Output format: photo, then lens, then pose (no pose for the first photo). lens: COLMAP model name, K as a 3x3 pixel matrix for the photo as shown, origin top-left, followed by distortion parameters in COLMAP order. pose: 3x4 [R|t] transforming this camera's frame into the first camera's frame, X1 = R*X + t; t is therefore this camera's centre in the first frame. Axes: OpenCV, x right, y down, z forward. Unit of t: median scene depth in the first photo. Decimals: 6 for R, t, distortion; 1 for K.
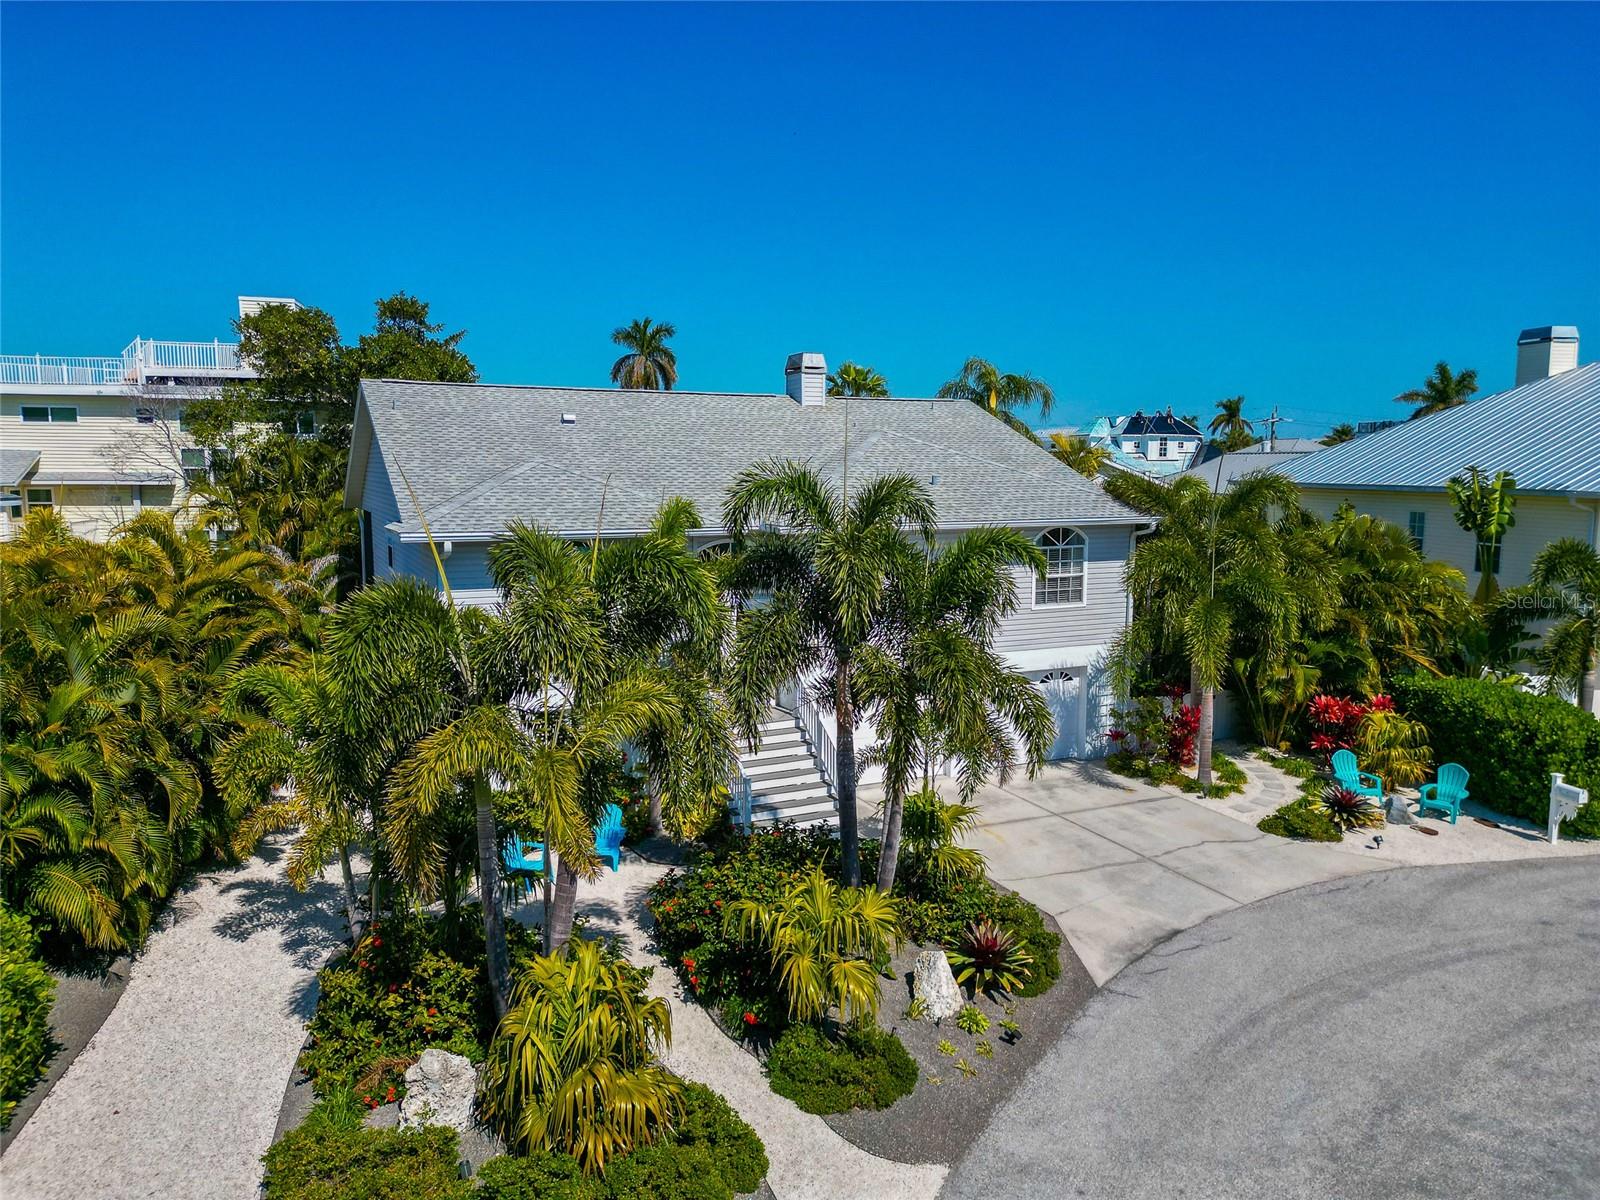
lens RADIAL K [[1132.8, 0, 800.0], [0, 1132.8, 600.0], [0, 0, 1]] dist [0.071397, -0.058298]
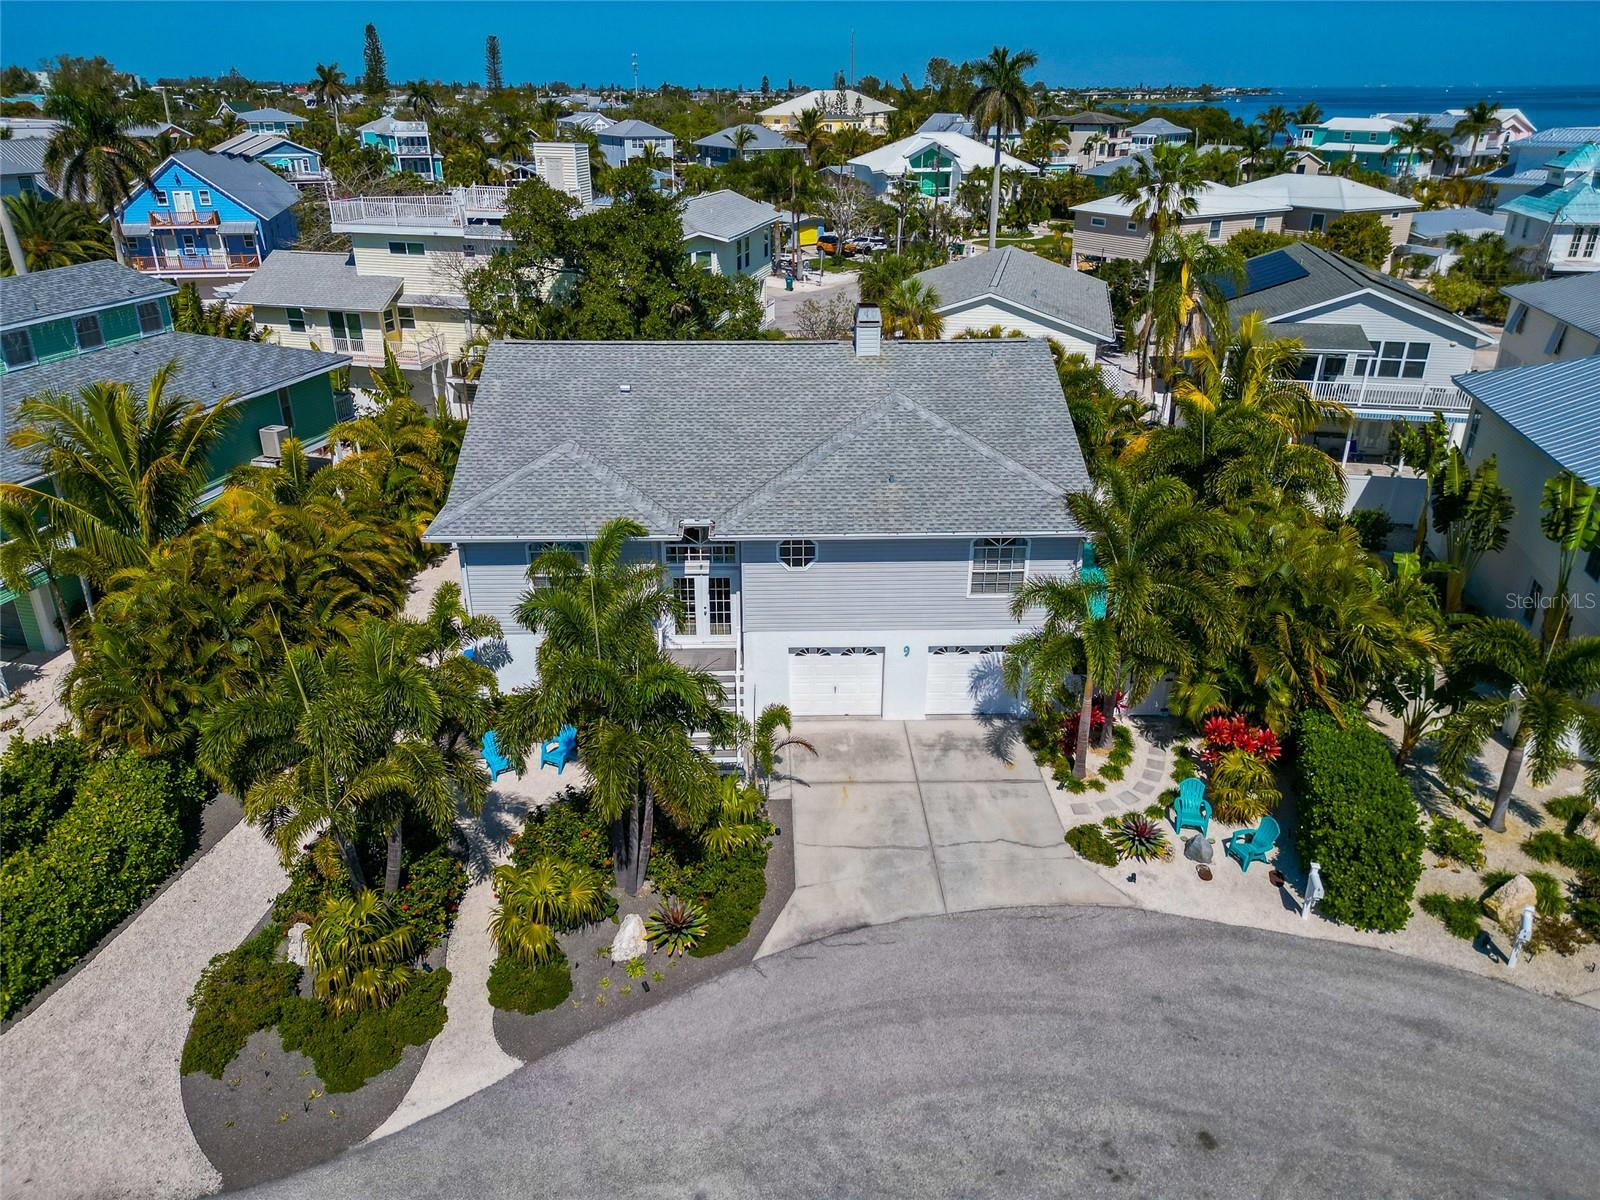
lens RADIAL K [[1132.8, 0, 800.0], [0, 1132.8, 600.0], [0, 0, 1]] dist [0.071397, -0.058298]
pose [[0.913132, 0.169401, -0.370801, 0.596998], [-0.050252, 0.949411, 0.309989, -0.422481], [0.404556, -0.264427, 0.875450, -0.094762]]
